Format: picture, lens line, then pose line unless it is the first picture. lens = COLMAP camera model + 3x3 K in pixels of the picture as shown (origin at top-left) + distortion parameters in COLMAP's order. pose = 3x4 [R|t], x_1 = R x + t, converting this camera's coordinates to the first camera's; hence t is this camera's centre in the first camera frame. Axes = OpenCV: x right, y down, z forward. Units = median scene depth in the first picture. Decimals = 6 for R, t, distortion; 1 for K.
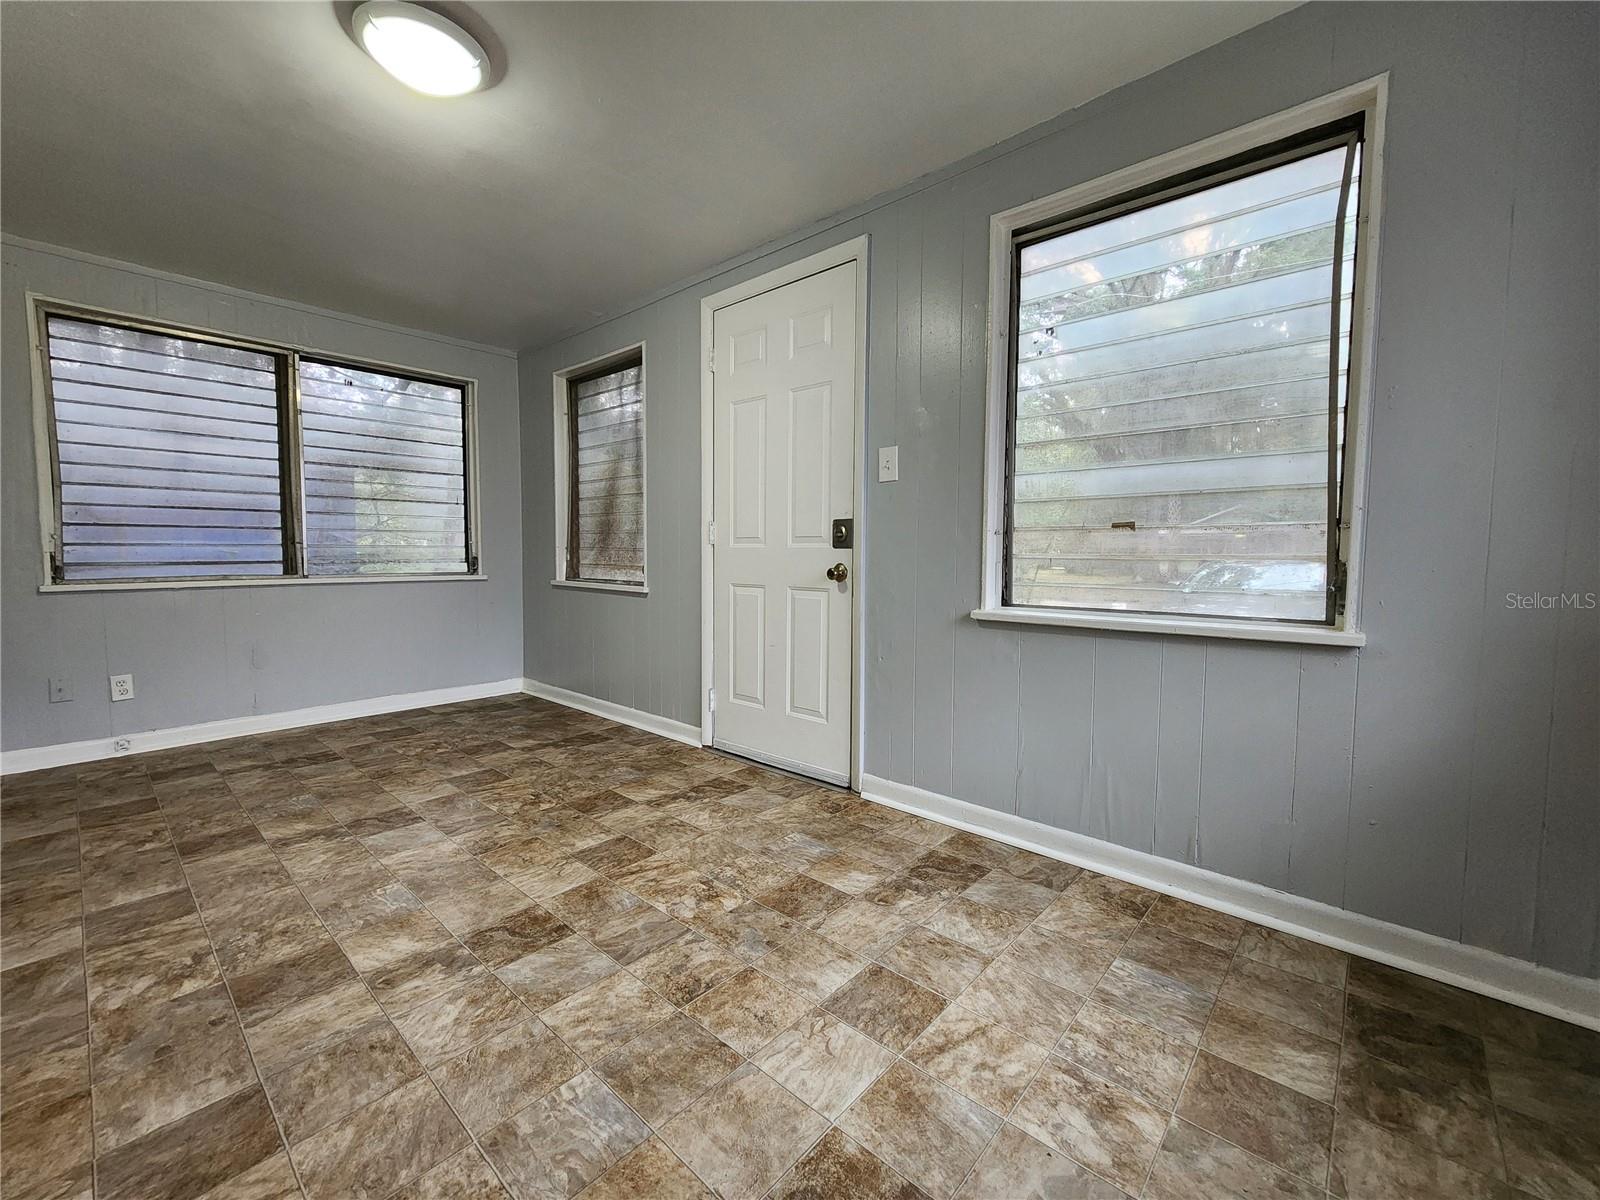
lens RADIAL K [[657.2, 0, 792.2], [0, 657.2, 595.9], [0, 0, 1]] dist [0.000648, 0.000286]
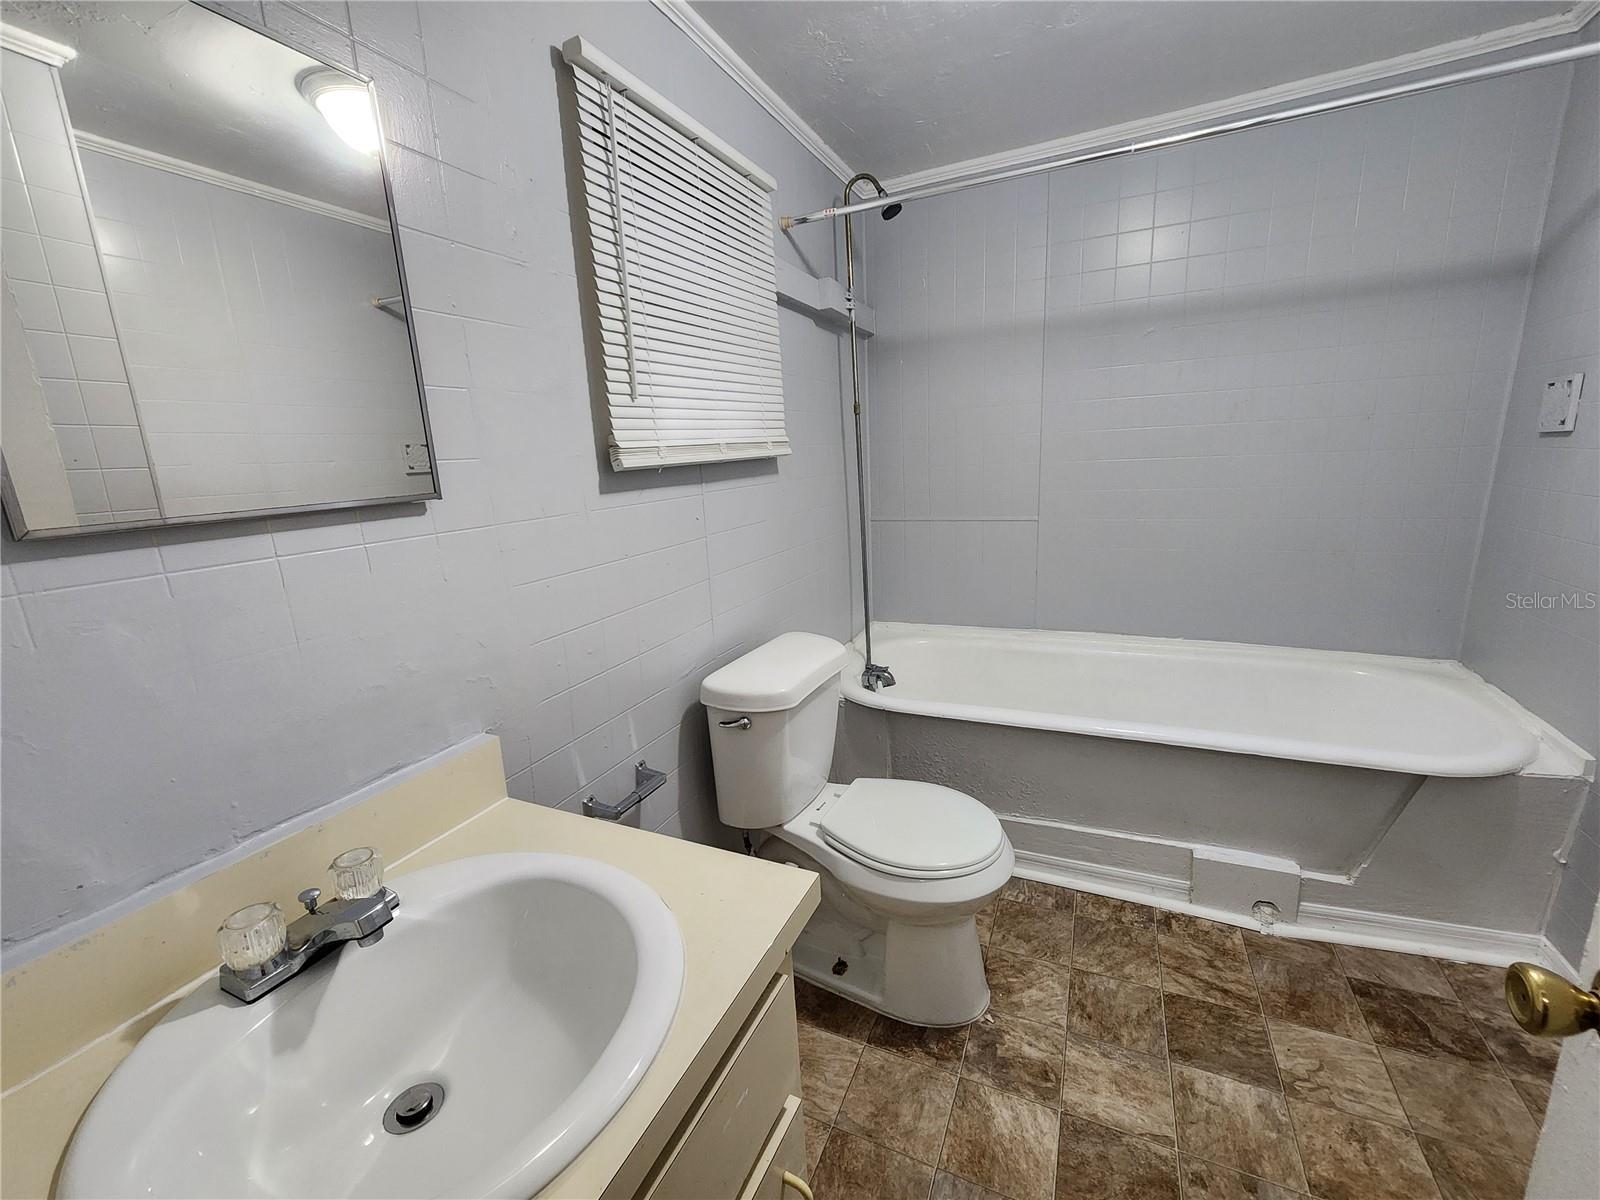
lens RADIAL K [[657.2, 0, 792.2], [0, 657.2, 595.9], [0, 0, 1]] dist [0.000648, 0.000286]
pose [[-0.293477, -0.196410, 0.935572, -1.298556], [0.115879, 0.964141, 0.238757, -0.380615], [-0.948917, 0.178483, -0.260193, 1.507318]]
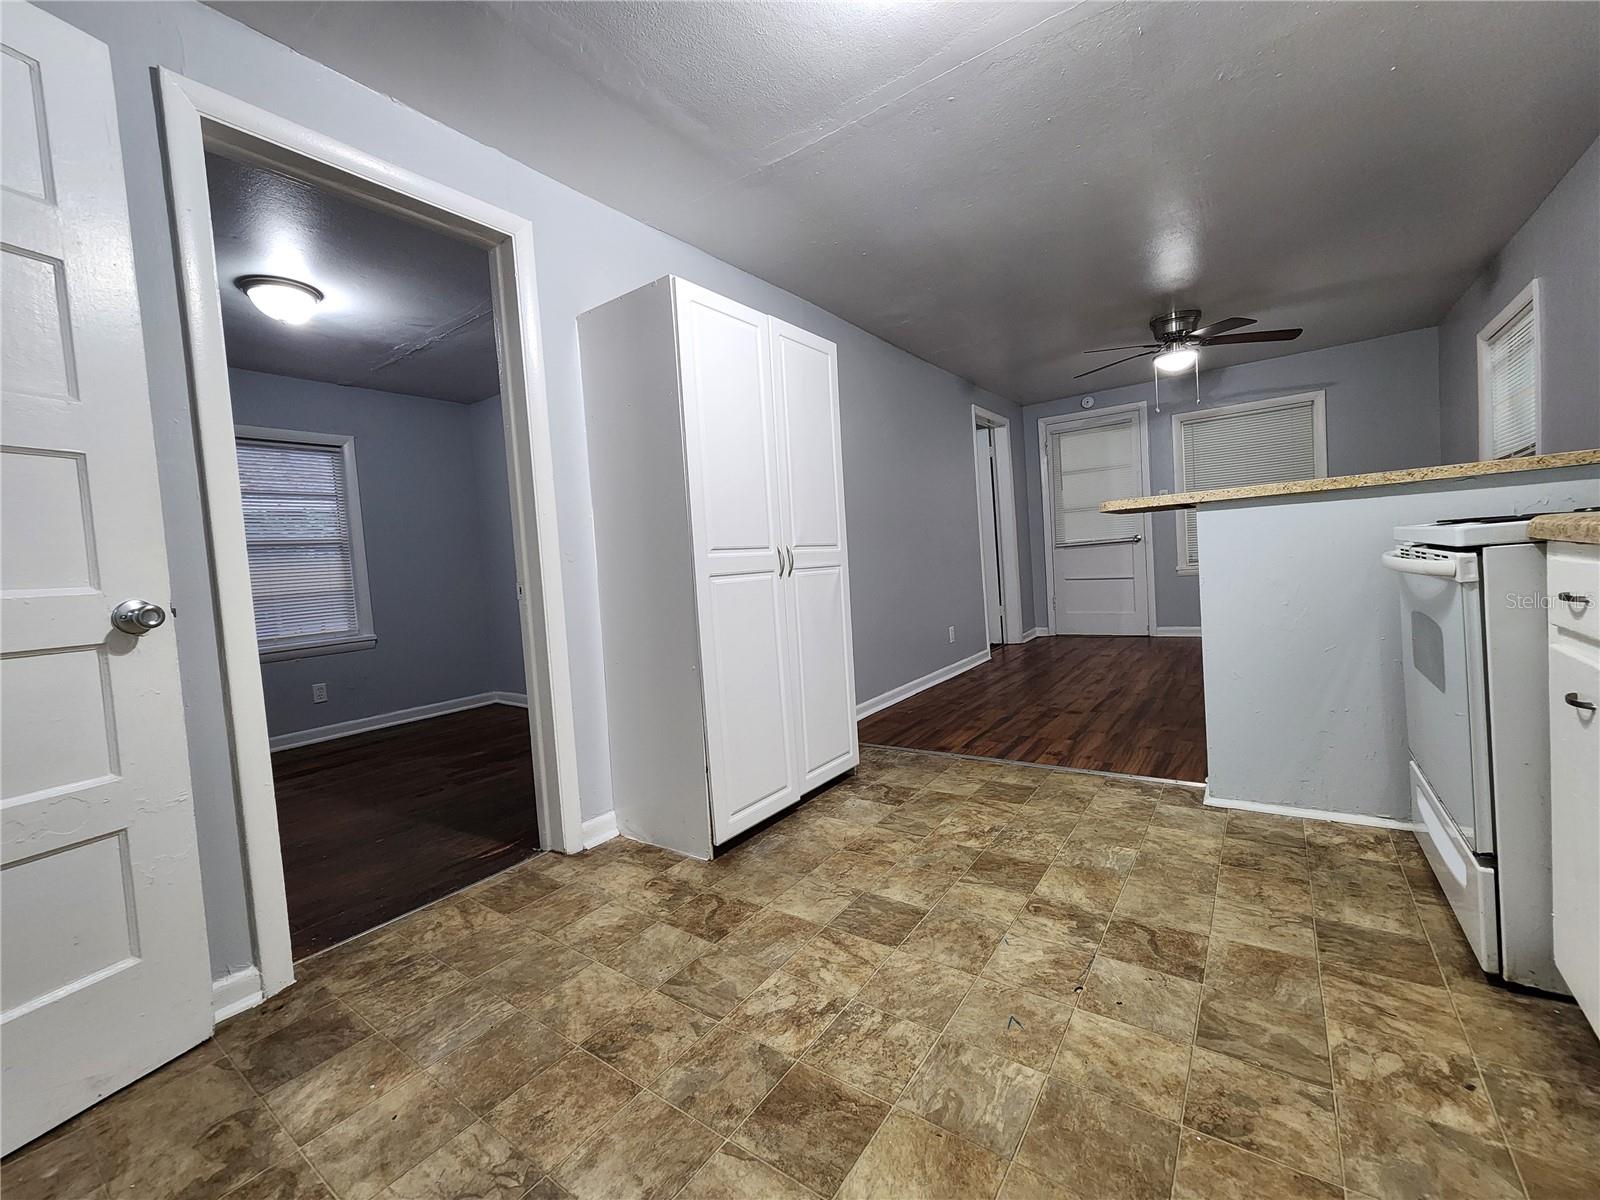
lens RADIAL K [[657.2, 0, 792.2], [0, 657.2, 595.9], [0, 0, 1]] dist [0.000648, 0.000286]
pose [[0.109202, 0.042107, -0.993127, 0.504970], [0.012127, 0.998972, 0.043689, -0.038037], [0.993946, -0.016815, 0.108580, 0.445865]]
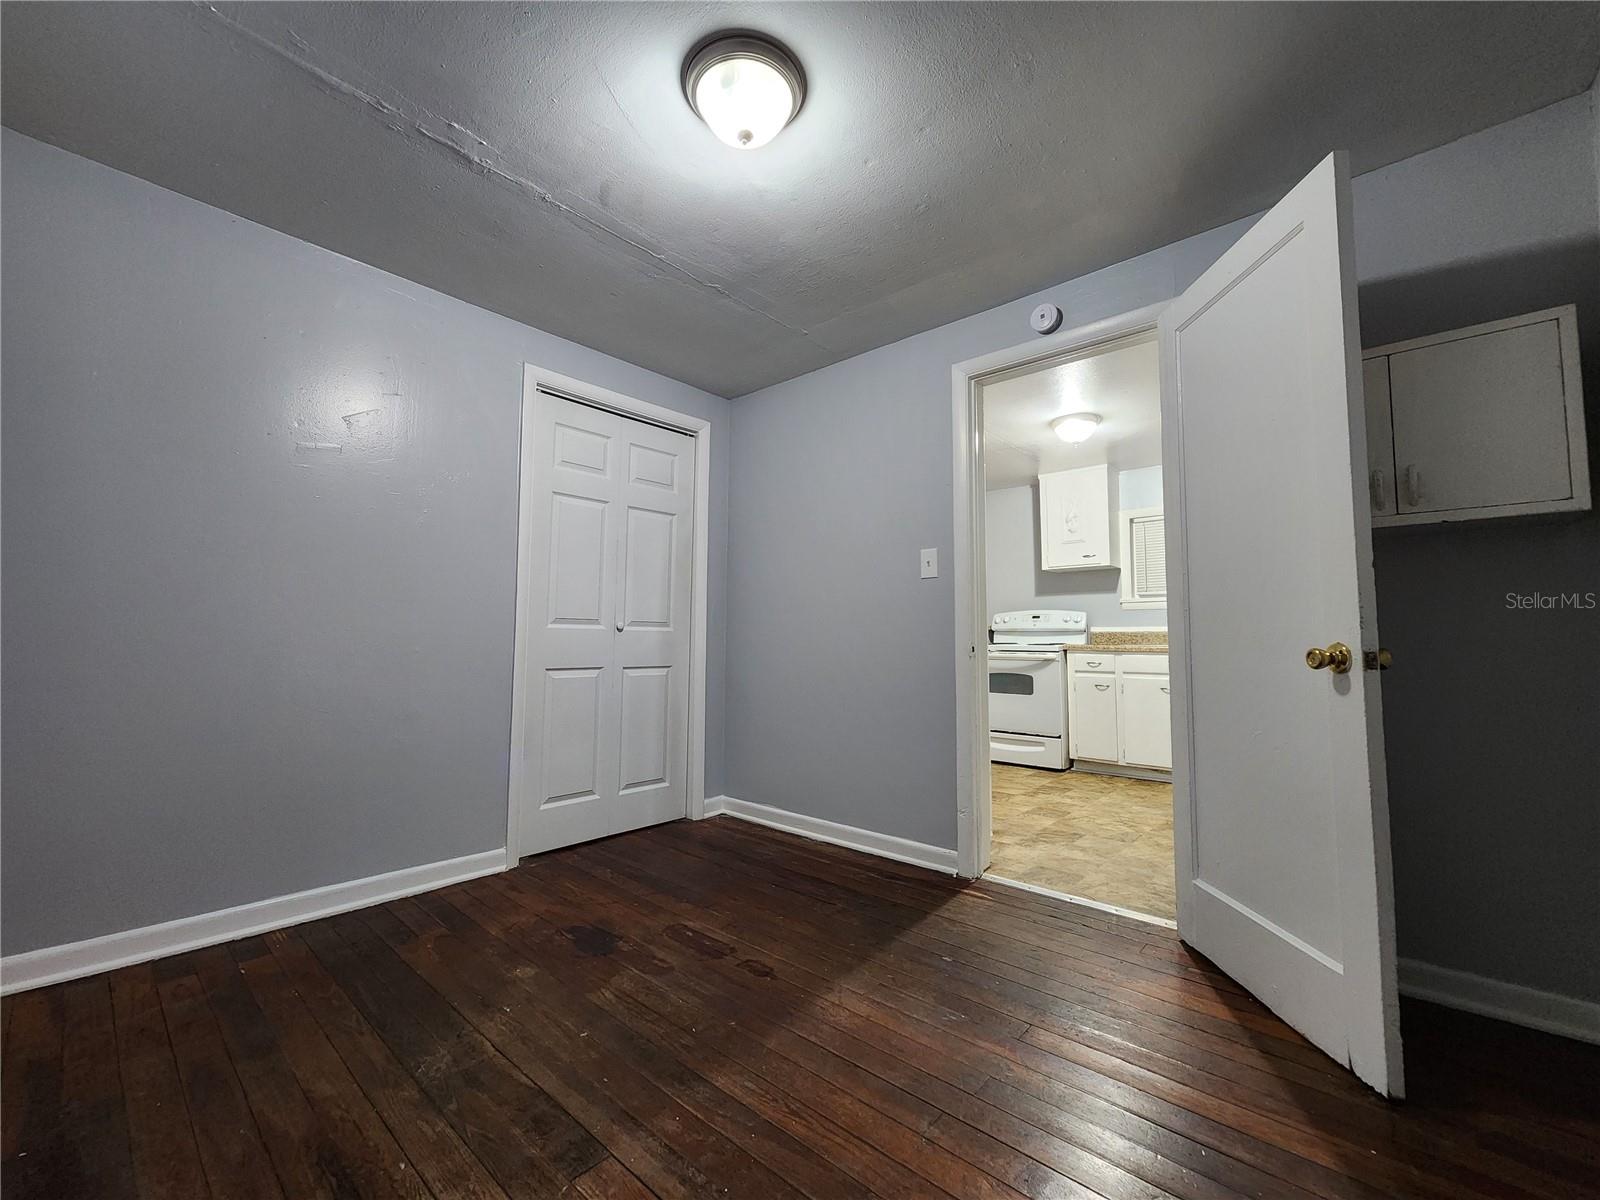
lens RADIAL K [[657.2, 0, 792.2], [0, 657.2, 595.9], [0, 0, 1]] dist [0.000648, 0.000286]
pose [[0.999989, 0.004431, 0.001255, -1.678352], [-0.004233, 0.991734, -0.128245, 0.104540], [-0.001813, 0.128238, 0.991742, -1.946229]]
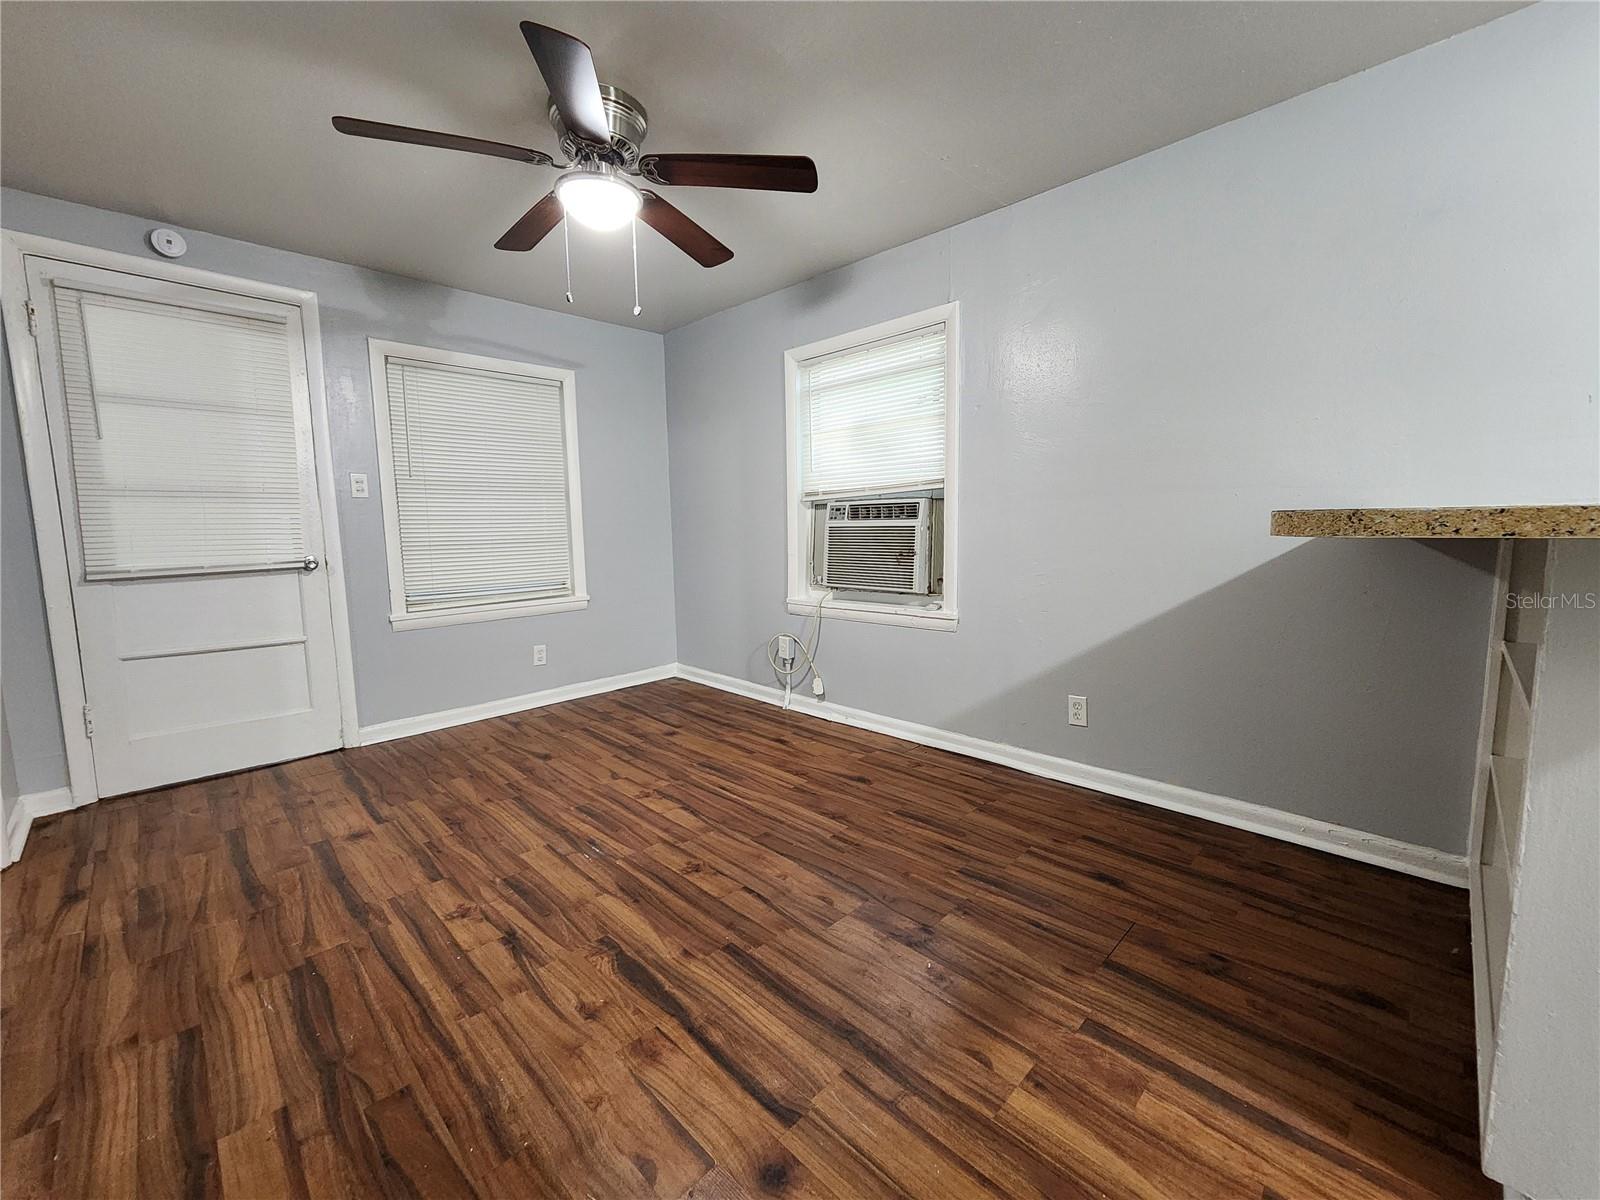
lens RADIAL K [[657.2, 0, 792.2], [0, 657.2, 595.9], [0, 0, 1]] dist [0.000648, 0.000286]
pose [[0.998337, -0.012007, -0.056376, -1.801031], [0.014782, 0.998686, 0.049065, -0.171282], [0.055712, -0.049817, 0.997203, 1.073647]]
